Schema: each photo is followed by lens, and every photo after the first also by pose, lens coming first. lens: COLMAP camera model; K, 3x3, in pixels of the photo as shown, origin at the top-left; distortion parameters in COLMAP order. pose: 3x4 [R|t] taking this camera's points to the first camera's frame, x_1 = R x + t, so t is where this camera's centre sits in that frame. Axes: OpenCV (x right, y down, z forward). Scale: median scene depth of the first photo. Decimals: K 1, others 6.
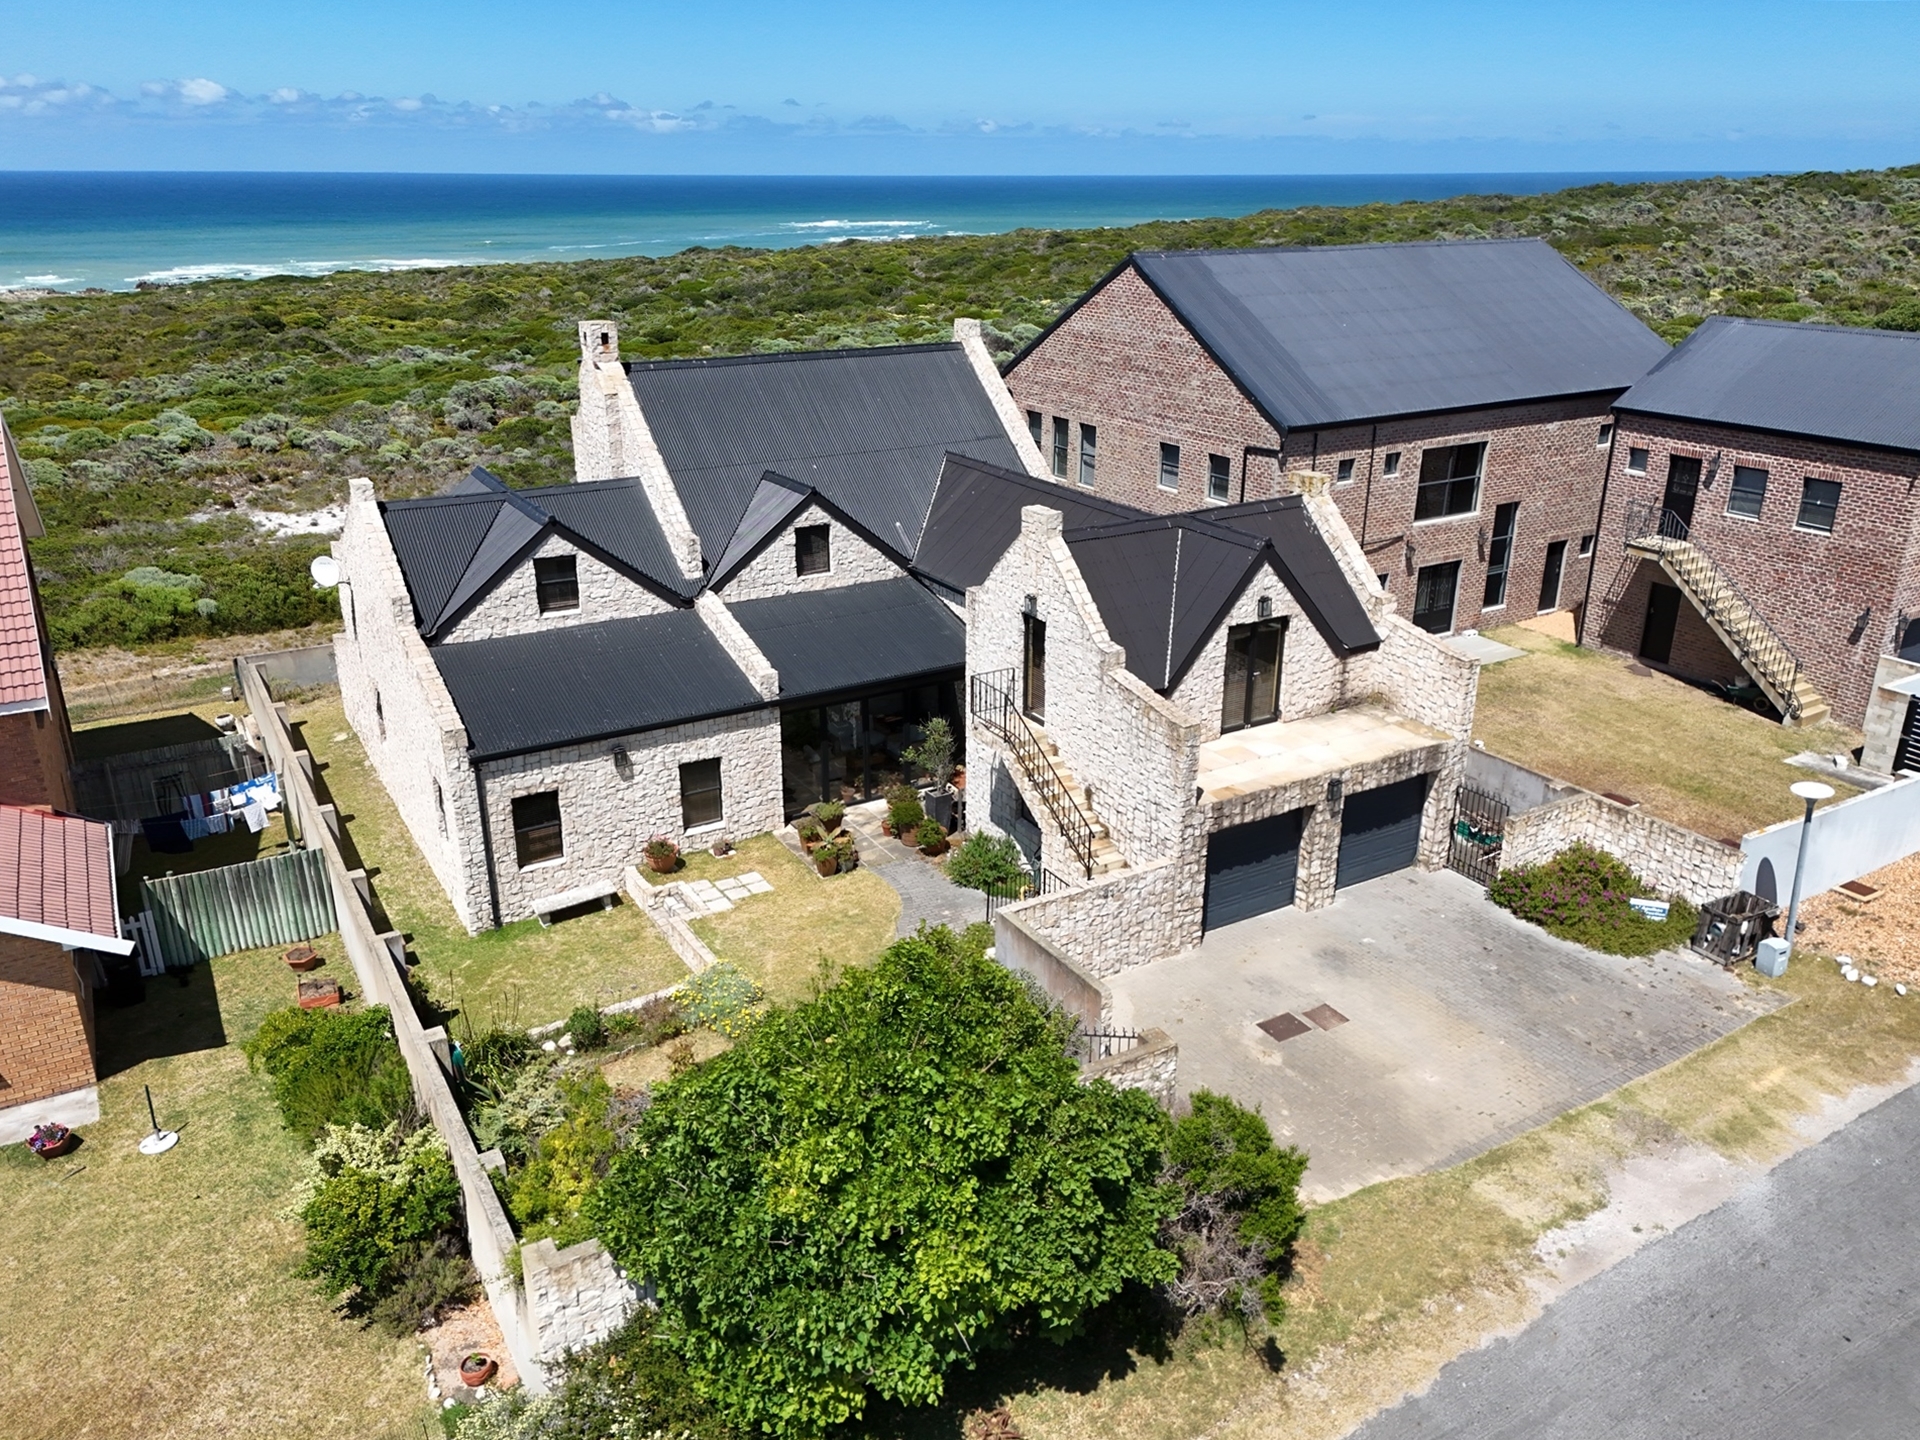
lens RADIAL K [[1399.0, 0, 953.2], [0, 1399.0, 721.4], [0, 0, 1]] dist [0.084093, -0.078320]
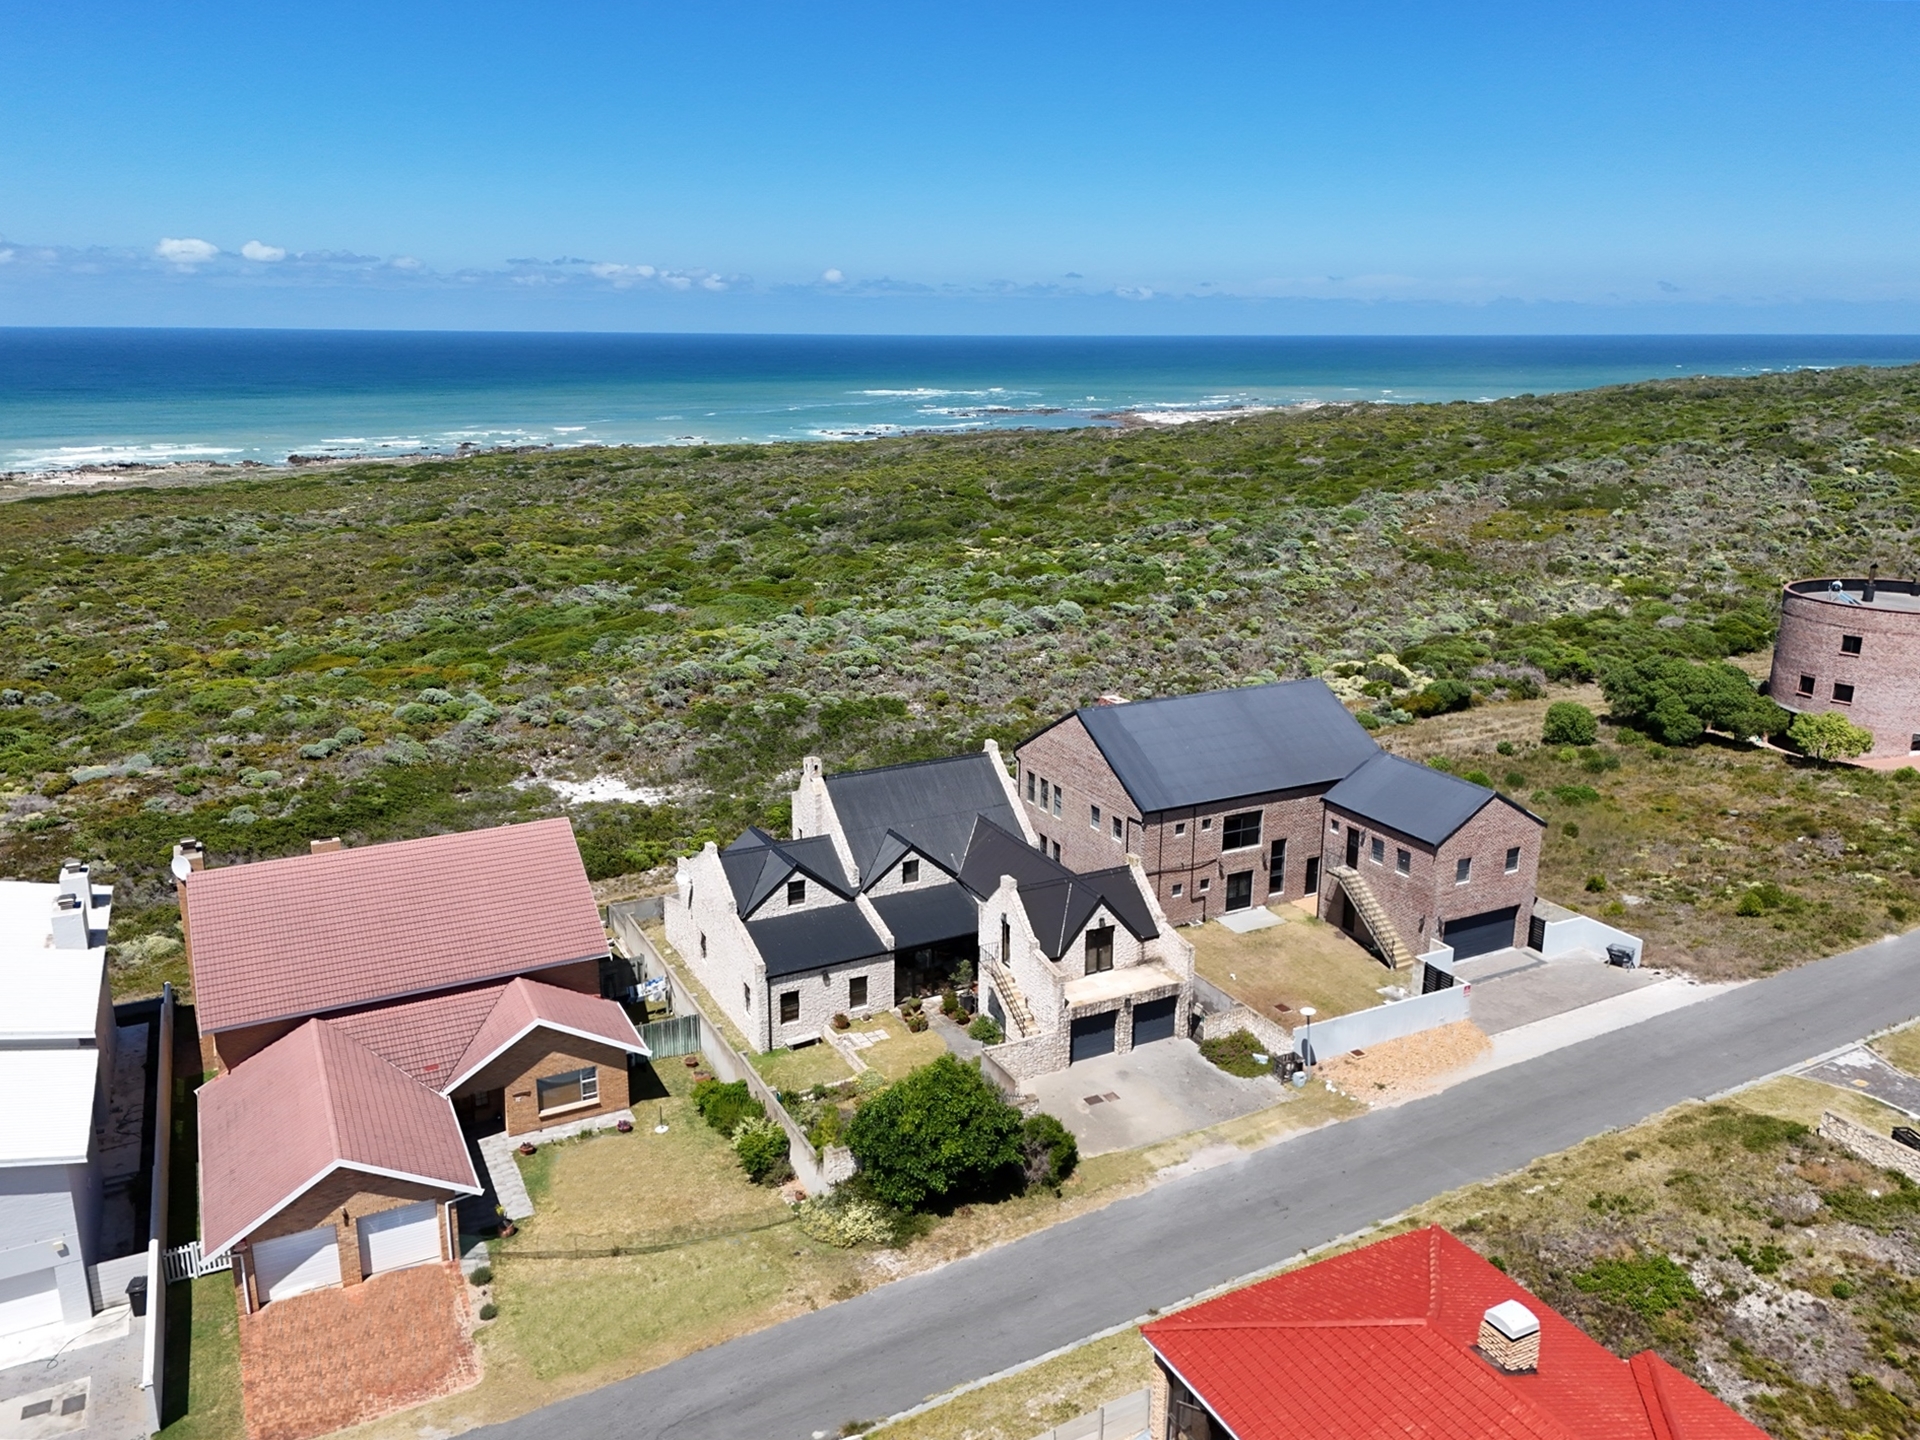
lens RADIAL K [[1399.0, 0, 949.8], [0, 1399.0, 705.1], [0, 0, 1]] dist [0.084093, -0.078320]
pose [[0.998163, 0.017844, -0.057898, 0.085254], [-0.024430, 0.993051, -0.115118, -0.148467], [0.055441, 0.116321, 0.991663, -1.251894]]
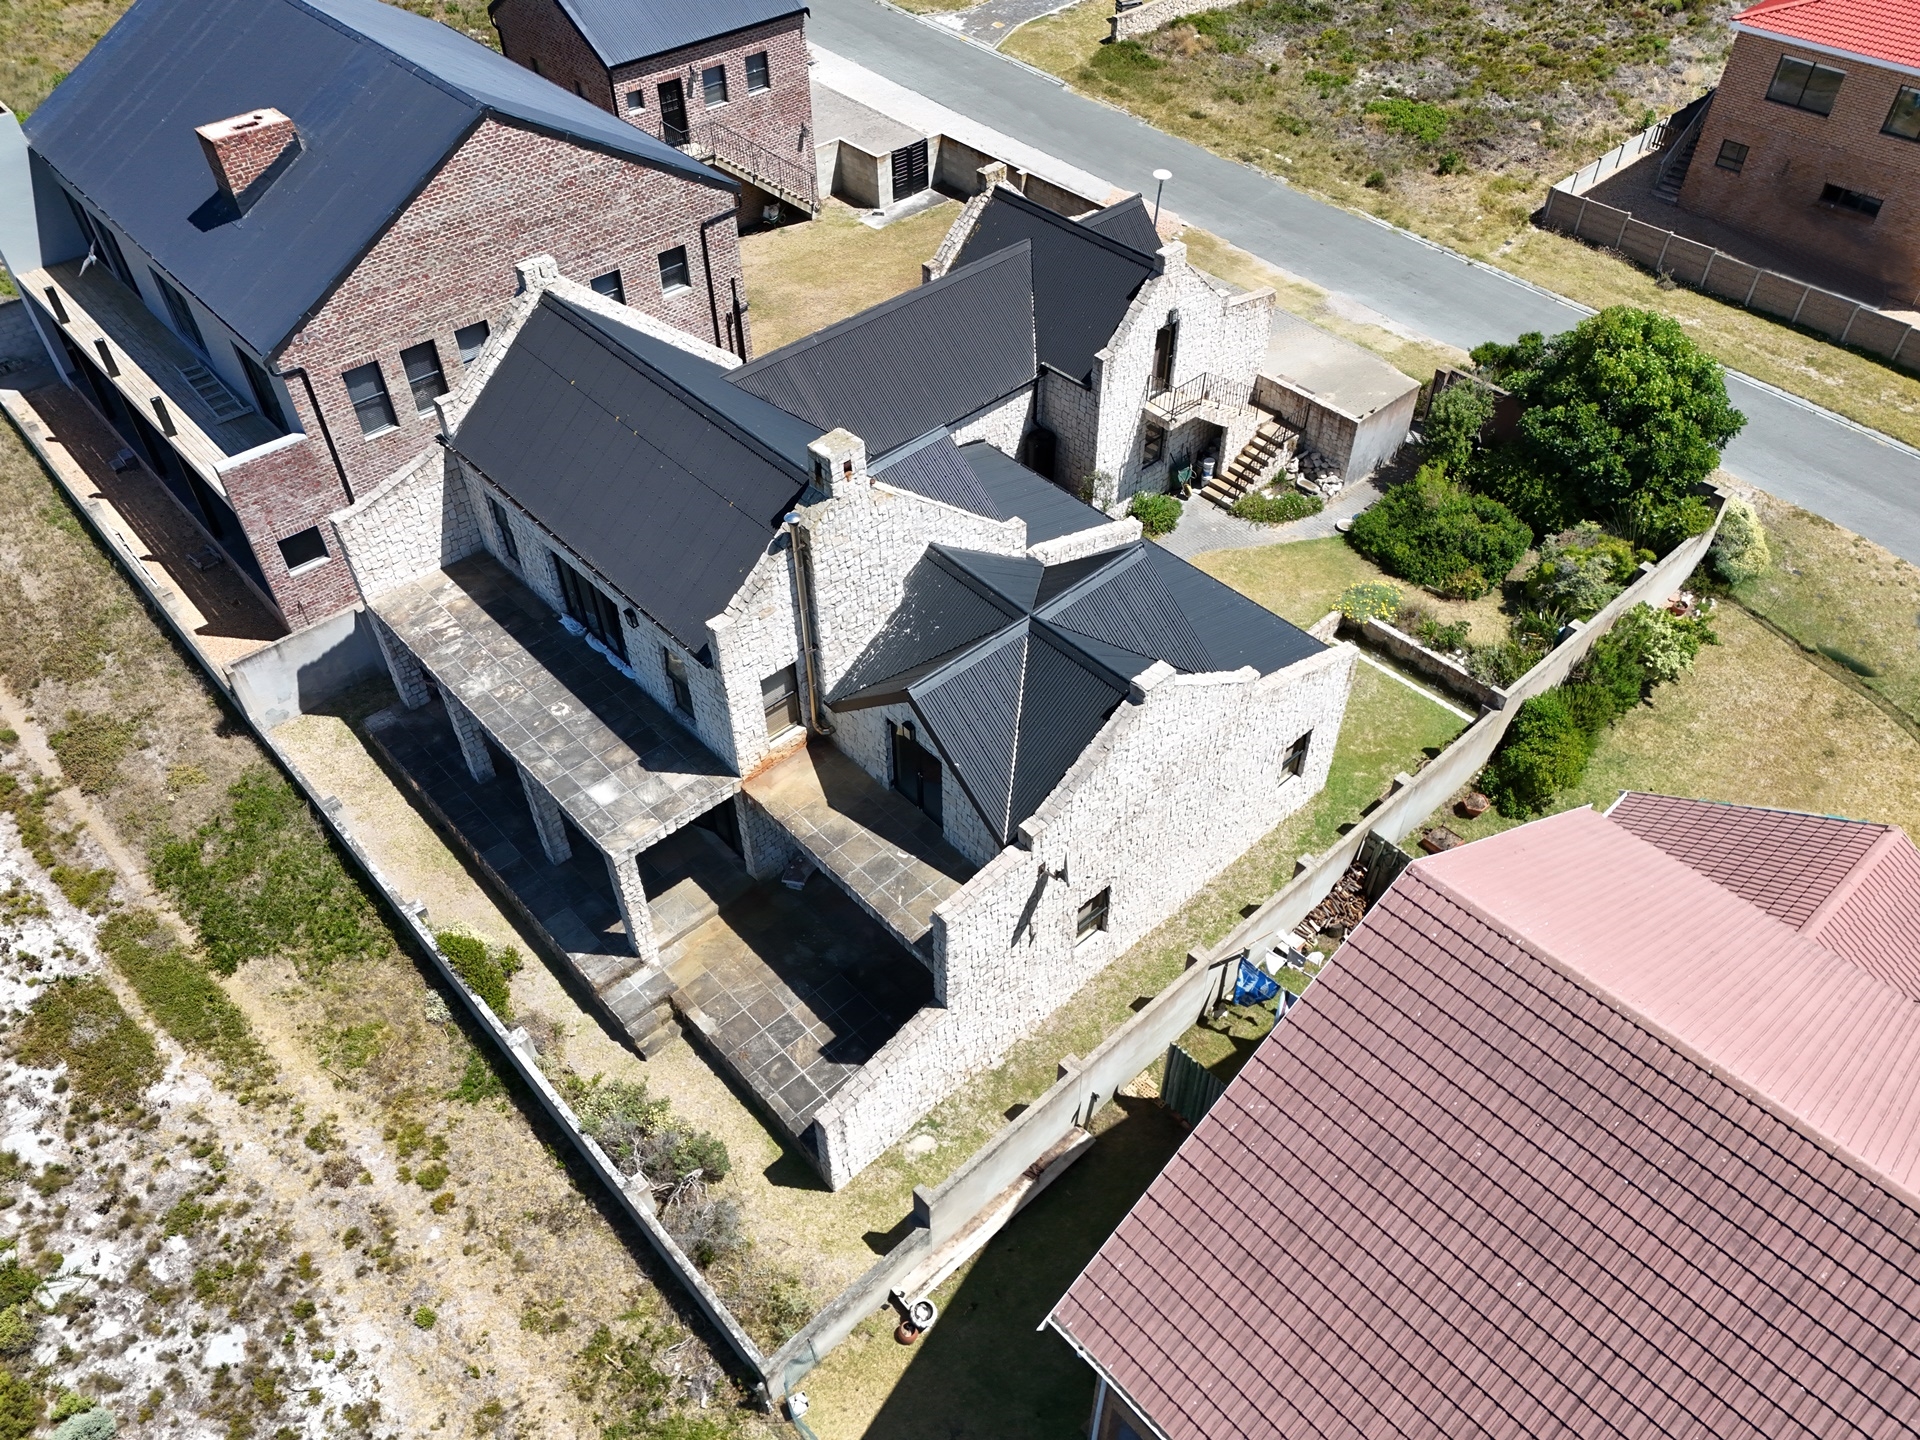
lens RADIAL K [[1399.0, 0, 932.7], [0, 1399.0, 714.2], [0, 0, 1]] dist [0.084093, -0.078320]
pose [[-0.192504, -0.684334, 0.703299, -1.028130], [0.369069, 0.613591, 0.698065, -0.809605], [-0.909247, 0.393946, 0.134448, 1.064389]]
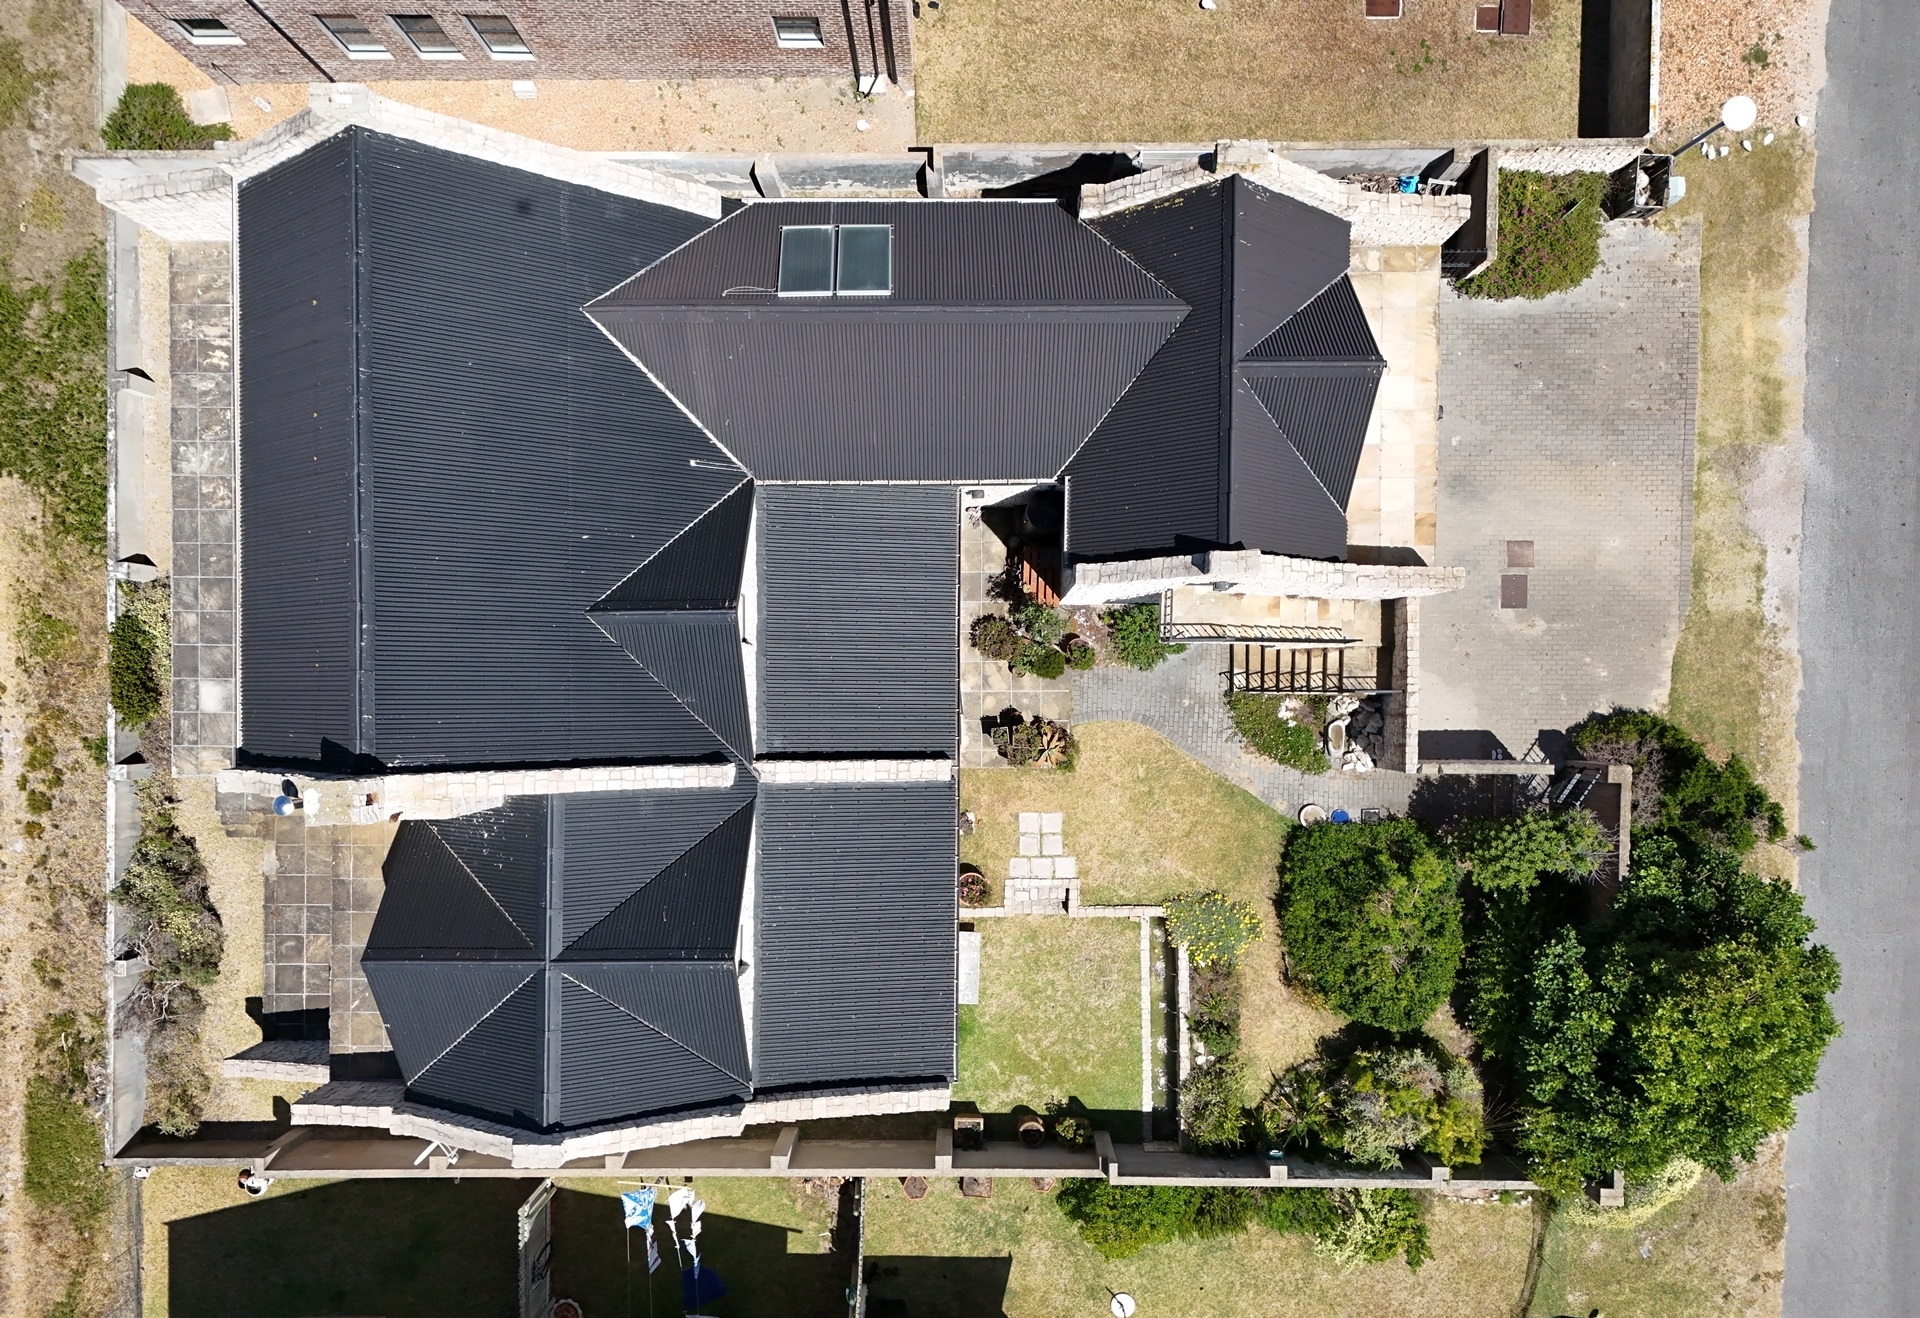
lens RADIAL K [[1417.9, 0, 916.6], [0, 1417.9, 708.5], [0, 0, 1]] dist [0.032476, -0.008082]
pose [[0.511927, -0.858883, -0.015845, -0.093157], [0.331567, 0.180543, 0.925995, -0.905553], [-0.792461, -0.479295, 0.377202, 0.690096]]
